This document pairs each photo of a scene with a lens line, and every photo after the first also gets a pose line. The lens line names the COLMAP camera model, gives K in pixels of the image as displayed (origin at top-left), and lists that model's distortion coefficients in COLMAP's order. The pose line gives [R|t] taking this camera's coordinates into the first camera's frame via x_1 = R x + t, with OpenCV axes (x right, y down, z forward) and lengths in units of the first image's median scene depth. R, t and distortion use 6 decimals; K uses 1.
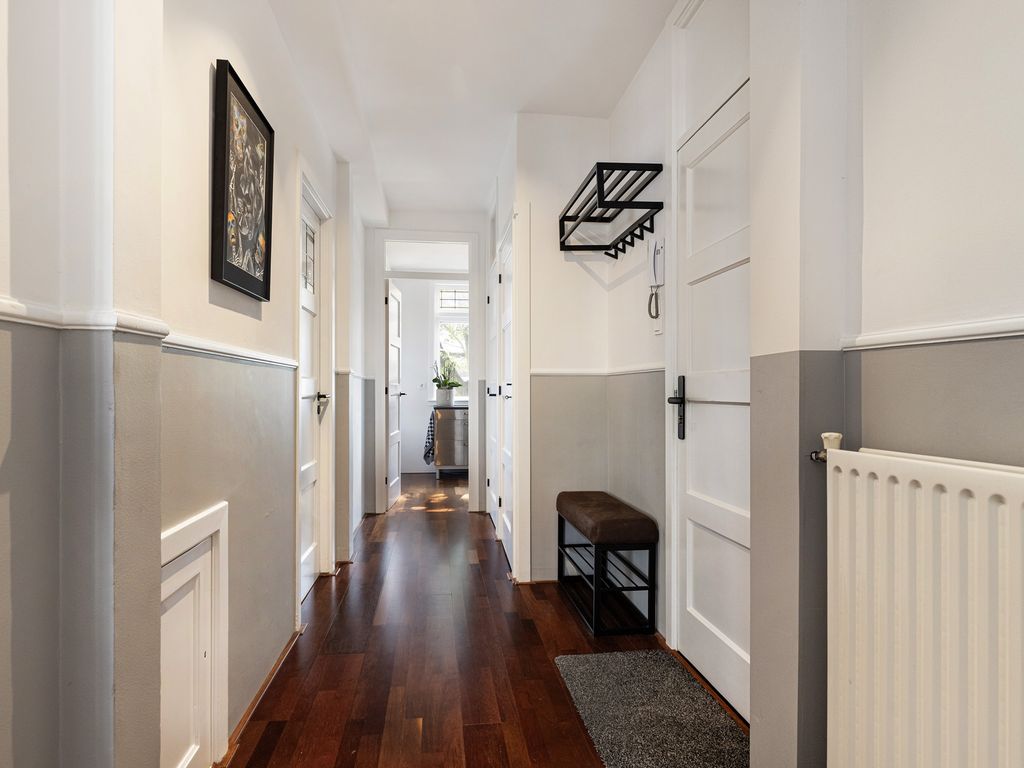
lens RADIAL K [[586.4, 0, 512.0], [0, 586.4, 384.0], [0, 0, 1]] dist [-0.001122, -0.000318]
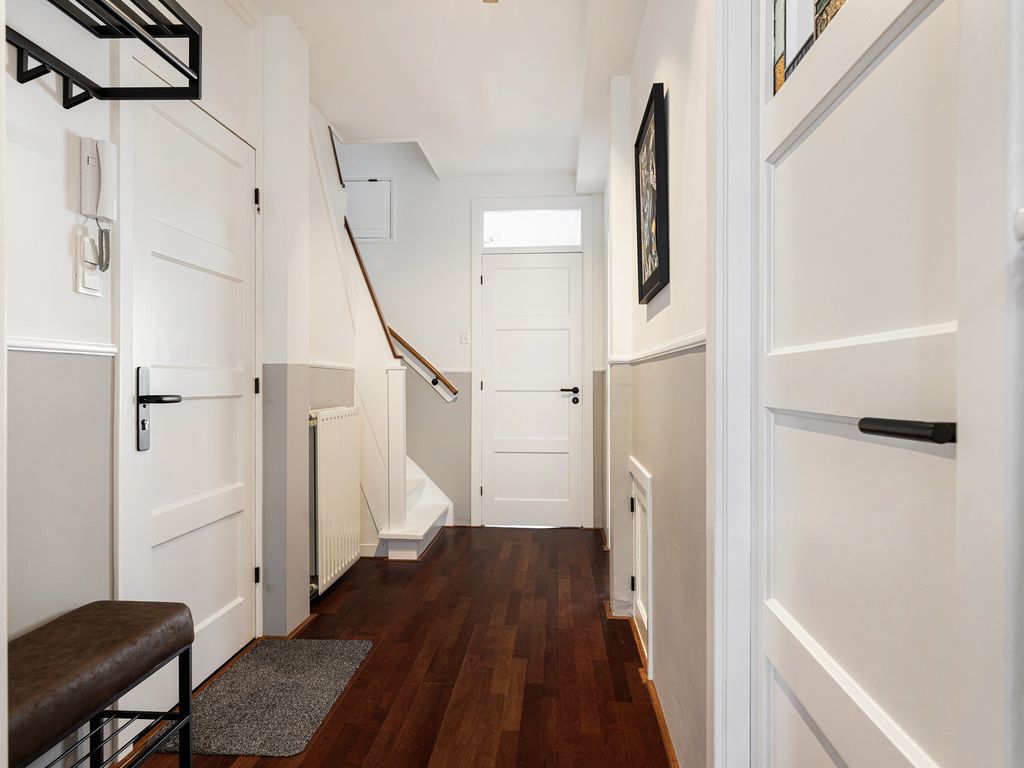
lens RADIAL K [[586.4, 0, 512.0], [0, 586.4, 384.0], [0, 0, 1]] dist [-0.001122, -0.000318]
pose [[-0.978876, -0.003480, 0.204427, -0.402618], [-0.005266, 0.999953, -0.008192, 0.016269], [-0.204389, -0.009095, -0.978847, 2.007081]]
